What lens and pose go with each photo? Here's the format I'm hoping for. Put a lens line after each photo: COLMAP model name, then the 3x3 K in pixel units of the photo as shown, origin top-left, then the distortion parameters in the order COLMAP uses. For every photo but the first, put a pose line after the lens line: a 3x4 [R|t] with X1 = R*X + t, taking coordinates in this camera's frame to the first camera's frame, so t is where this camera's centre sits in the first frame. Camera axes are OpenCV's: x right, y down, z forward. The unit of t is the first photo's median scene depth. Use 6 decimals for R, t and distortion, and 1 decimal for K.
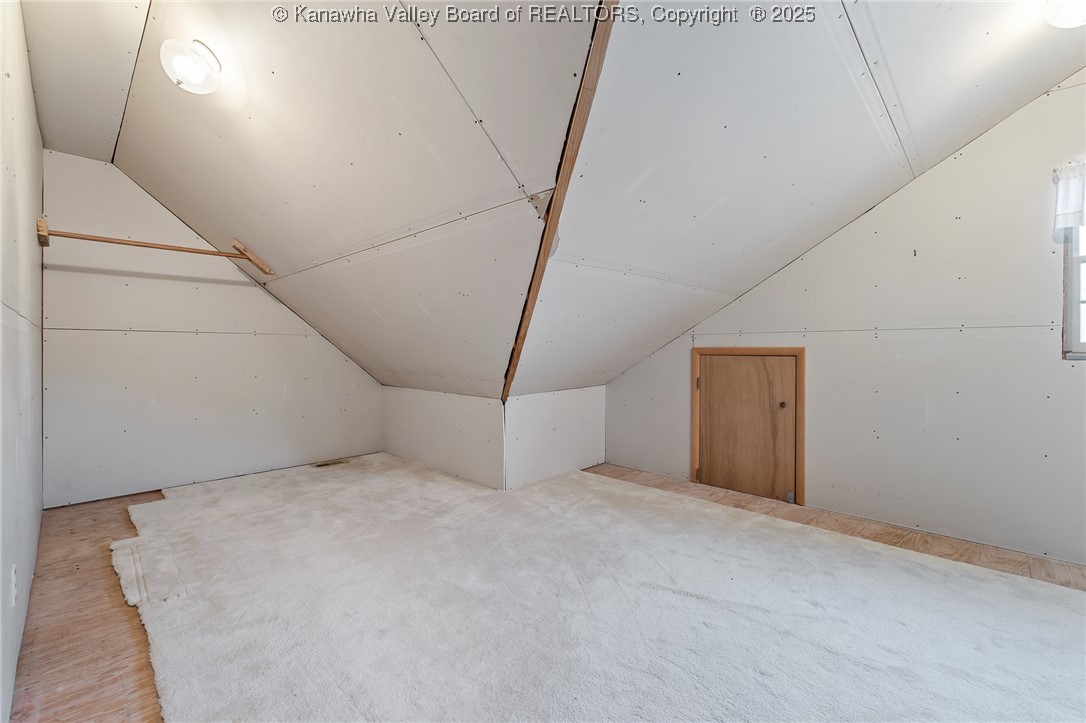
lens RADIAL K [[457.5, 0, 541.1], [0, 457.5, 359.5], [0, 0, 1]] dist [0.002751, 0.000111]
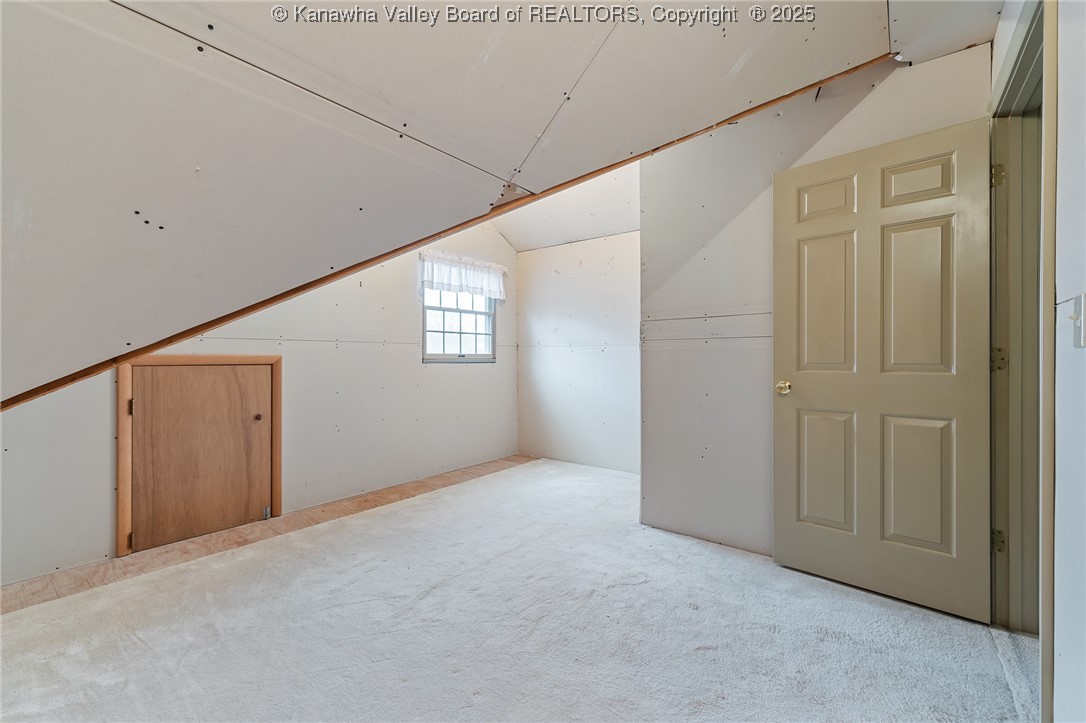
lens RADIAL K [[457.5, 0, 541.1], [0, 457.5, 359.5], [0, 0, 1]] dist [0.002751, 0.000111]
pose [[-0.108033, -0.001427, 0.994146, -0.463474], [0.027761, 0.999605, 0.004452, -0.006700], [-0.993760, 0.028080, -0.107951, 0.527220]]
